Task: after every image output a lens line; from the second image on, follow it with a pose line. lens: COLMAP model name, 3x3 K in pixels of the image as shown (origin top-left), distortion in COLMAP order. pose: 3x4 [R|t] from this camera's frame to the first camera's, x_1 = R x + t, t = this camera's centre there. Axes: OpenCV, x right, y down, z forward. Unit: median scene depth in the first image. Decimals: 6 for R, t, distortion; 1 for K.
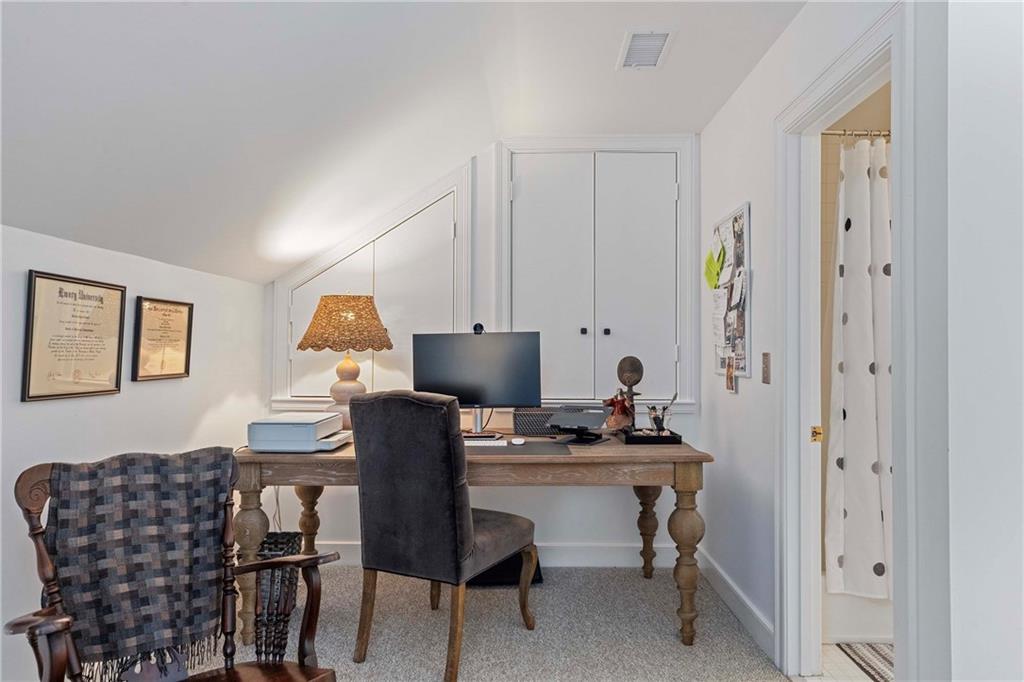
lens RADIAL K [[689.1, 0, 518.6], [0, 689.1, 338.3], [0, 0, 1]] dist [0.006758, 0.001464]
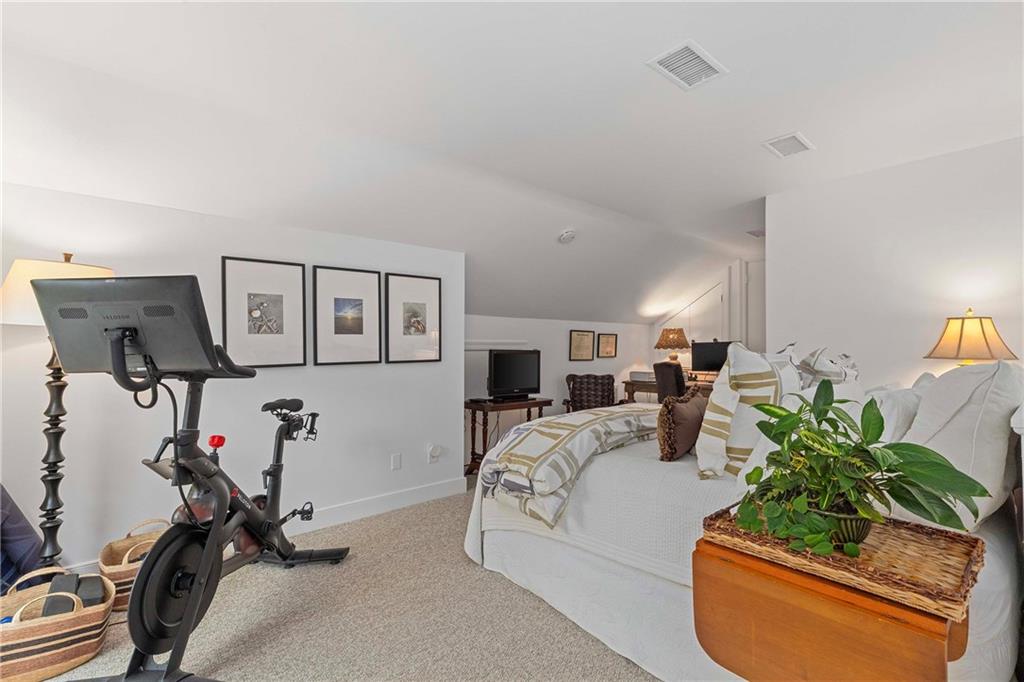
lens RADIAL K [[460.2, 0, 515.0], [0, 460.2, 345.7], [0, 0, 1]] dist [0.000140, -0.000311]
pose [[0.670317, -0.004808, -0.742059, 0.922240], [0.012832, 0.999905, 0.005112, -0.016487], [0.741964, -0.012949, 0.670315, -0.911101]]
